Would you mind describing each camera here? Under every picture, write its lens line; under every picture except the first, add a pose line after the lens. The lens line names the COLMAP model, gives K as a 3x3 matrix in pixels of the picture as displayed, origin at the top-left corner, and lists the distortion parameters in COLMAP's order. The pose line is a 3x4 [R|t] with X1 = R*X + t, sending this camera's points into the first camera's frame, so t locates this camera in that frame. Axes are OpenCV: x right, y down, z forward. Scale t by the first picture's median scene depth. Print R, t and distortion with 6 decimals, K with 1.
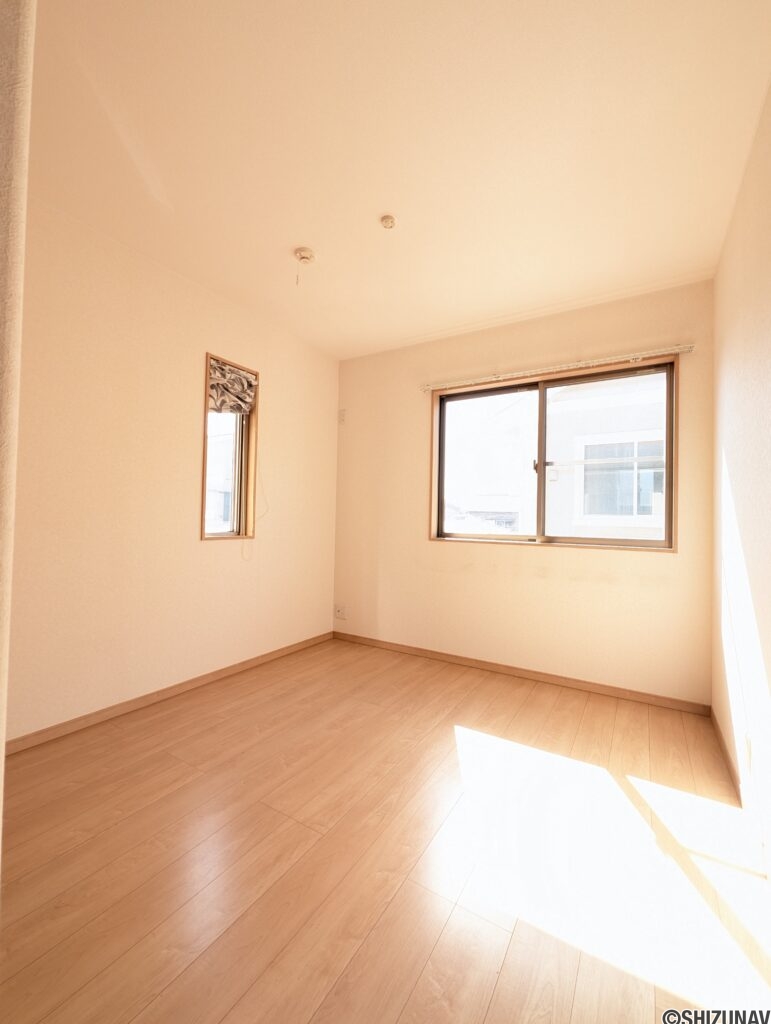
lens RADIAL K [[428.6, 0, 385.5], [0, 428.6, 512.0], [0, 0, 1]] dist [0.000965, 0.000271]
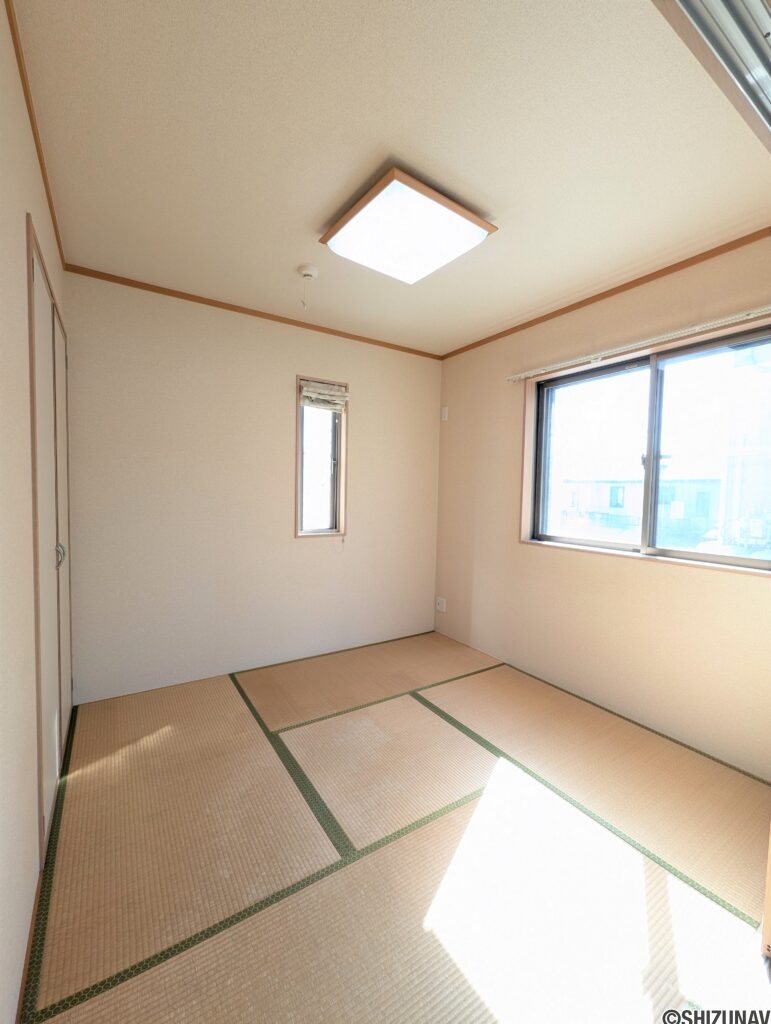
lens RADIAL K [[428.6, 0, 385.5], [0, 428.6, 512.0], [0, 0, 1]] dist [0.000965, 0.000271]
pose [[0.903591, 0.014165, -0.428161, 0.257009], [0.007521, 0.998775, 0.048916, -0.052915], [0.428329, -0.047420, 0.902378, 0.049751]]
